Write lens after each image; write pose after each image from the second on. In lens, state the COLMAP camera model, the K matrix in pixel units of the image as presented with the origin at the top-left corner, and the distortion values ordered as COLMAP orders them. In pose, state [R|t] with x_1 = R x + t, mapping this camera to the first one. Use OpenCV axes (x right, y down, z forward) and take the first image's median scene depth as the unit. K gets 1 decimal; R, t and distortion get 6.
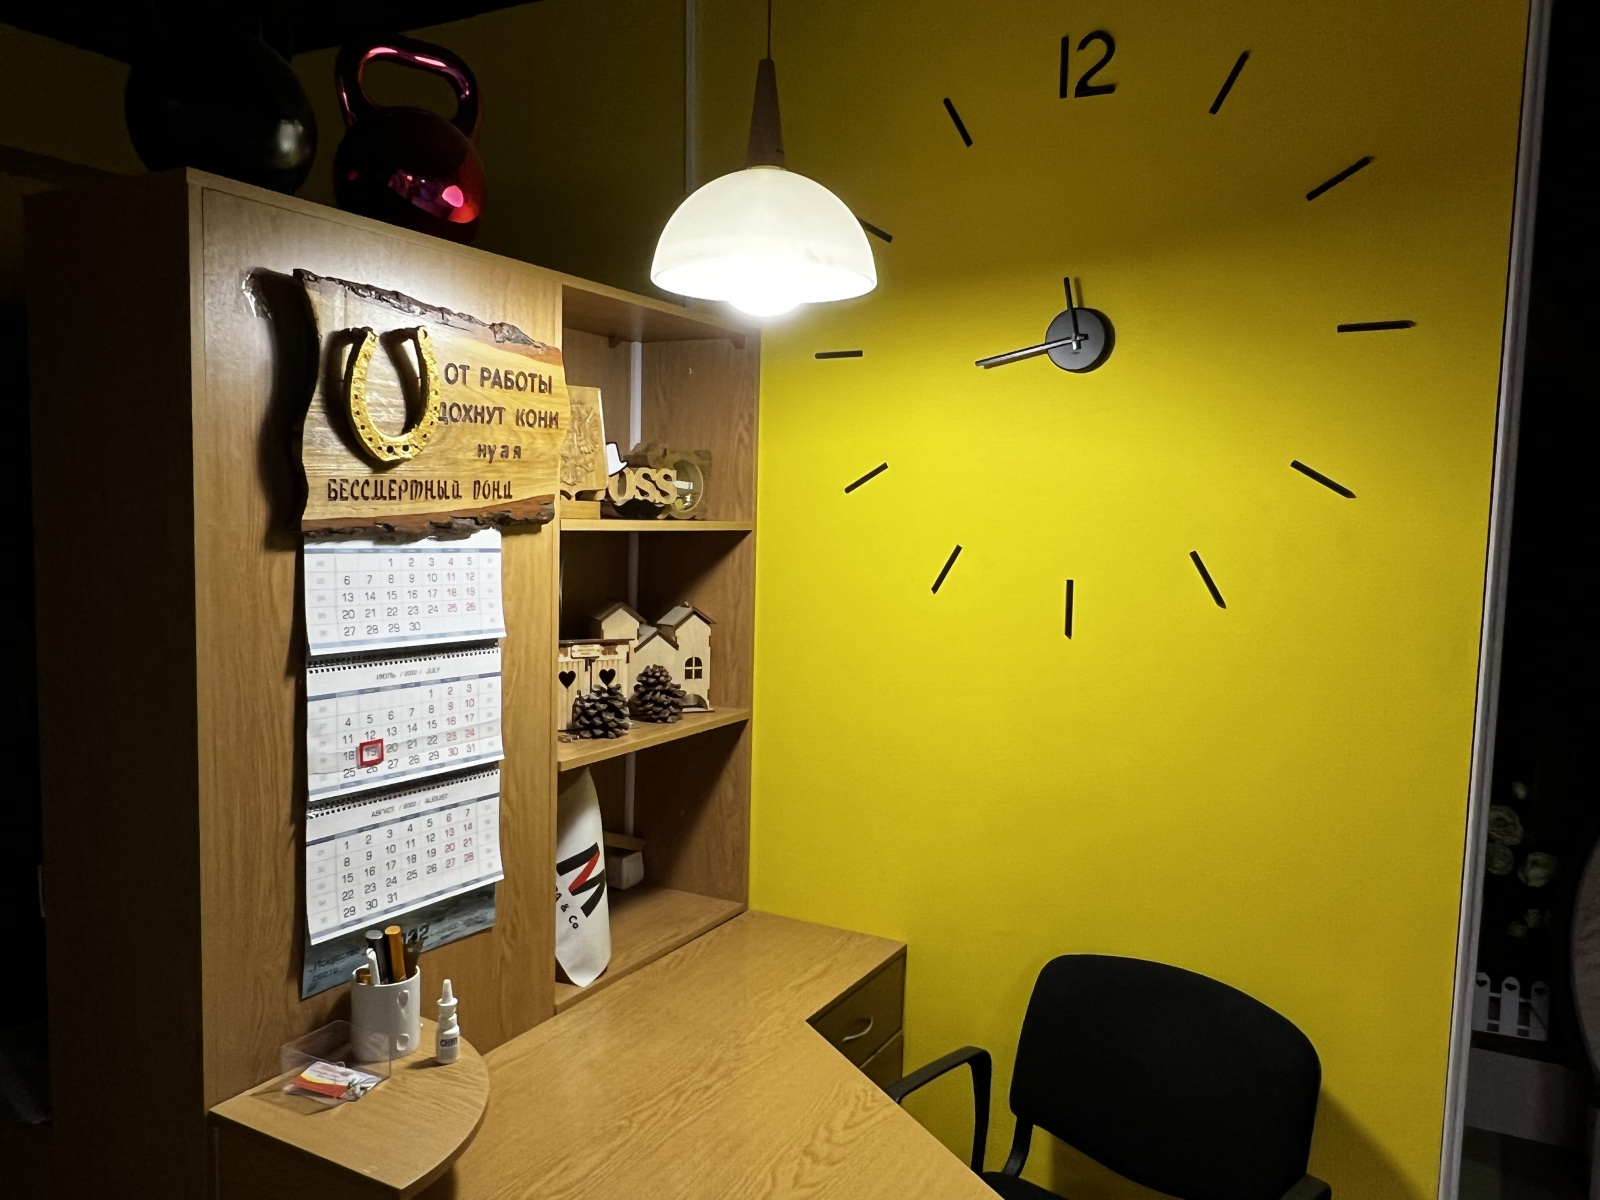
lens RADIAL K [[1204.5, 0, 800.4], [0, 1204.5, 600.2], [0, 0, 1]] dist [0.052627, -0.052009]
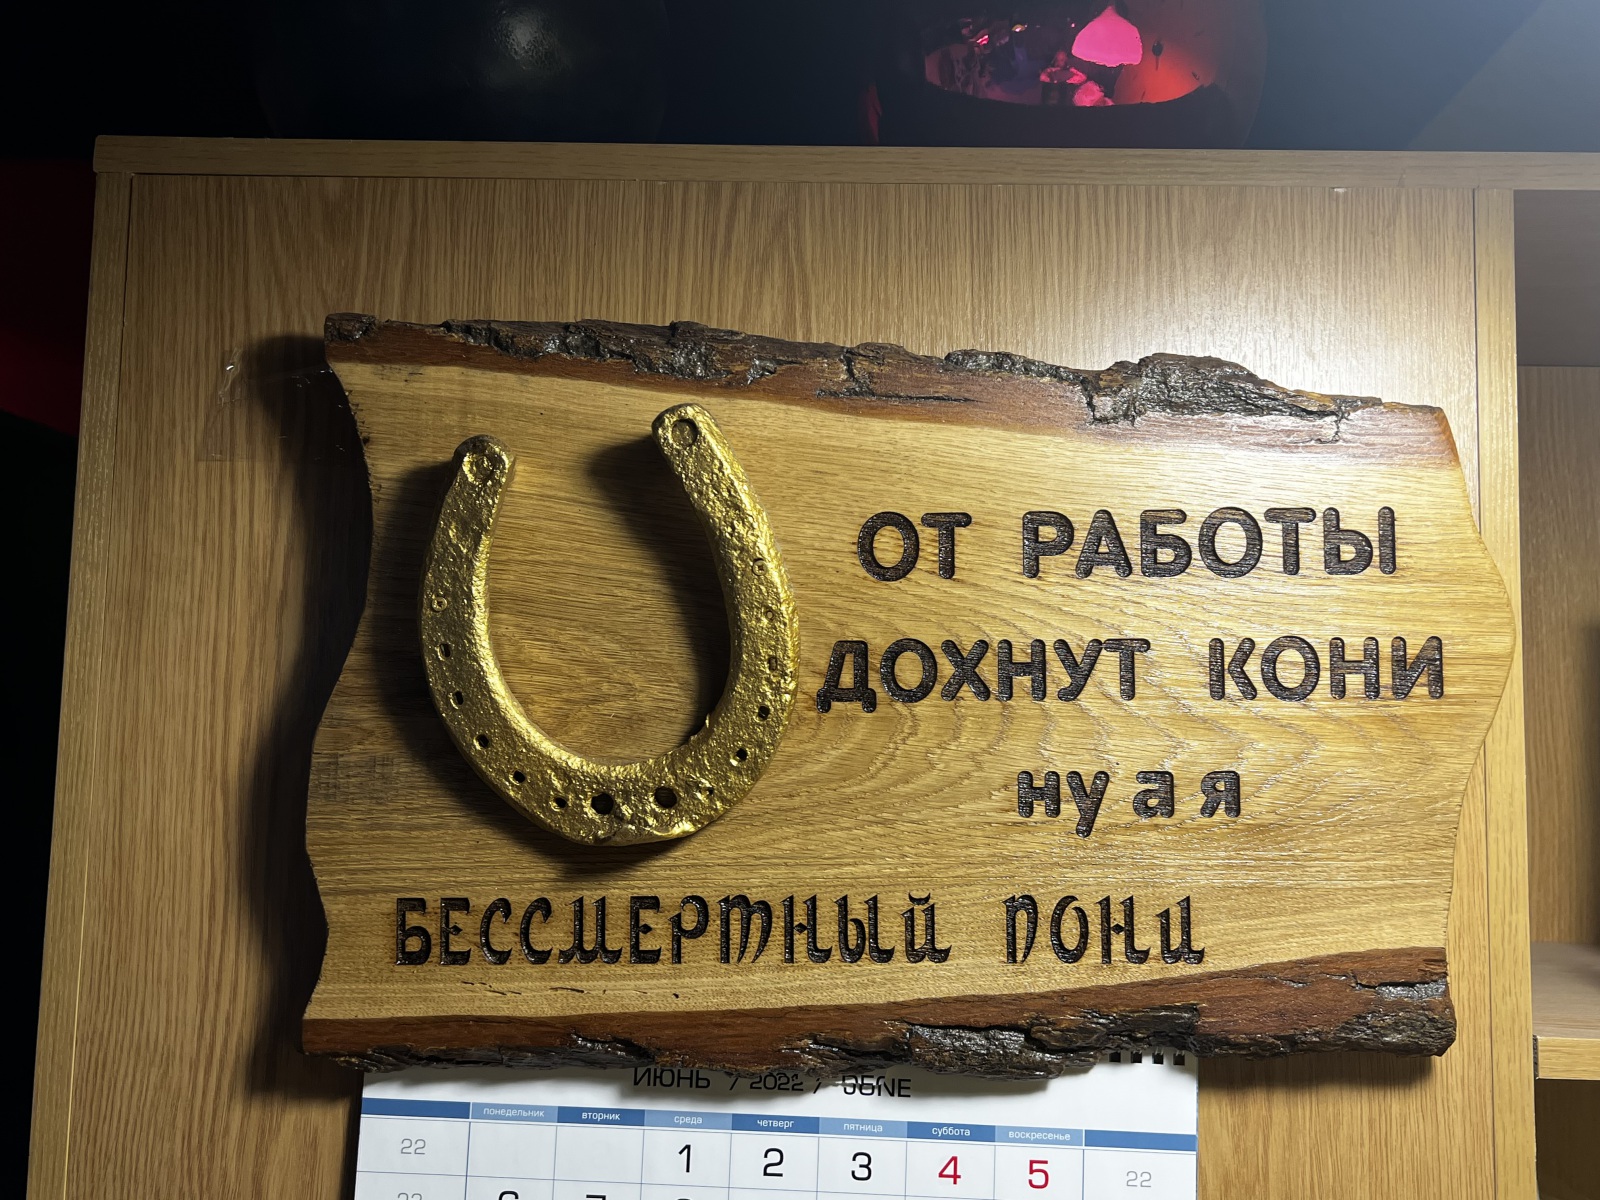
lens RADIAL K [[1418.6, 0, 800.7], [0, 1418.6, 600.4], [0, 0, 1]] dist [0.062249, -0.066856]
pose [[0.438897, -0.102978, -0.892617, 0.021166], [-0.078624, 0.985199, -0.152318, -0.114210], [0.895091, 0.137033, 0.424304, 0.808669]]
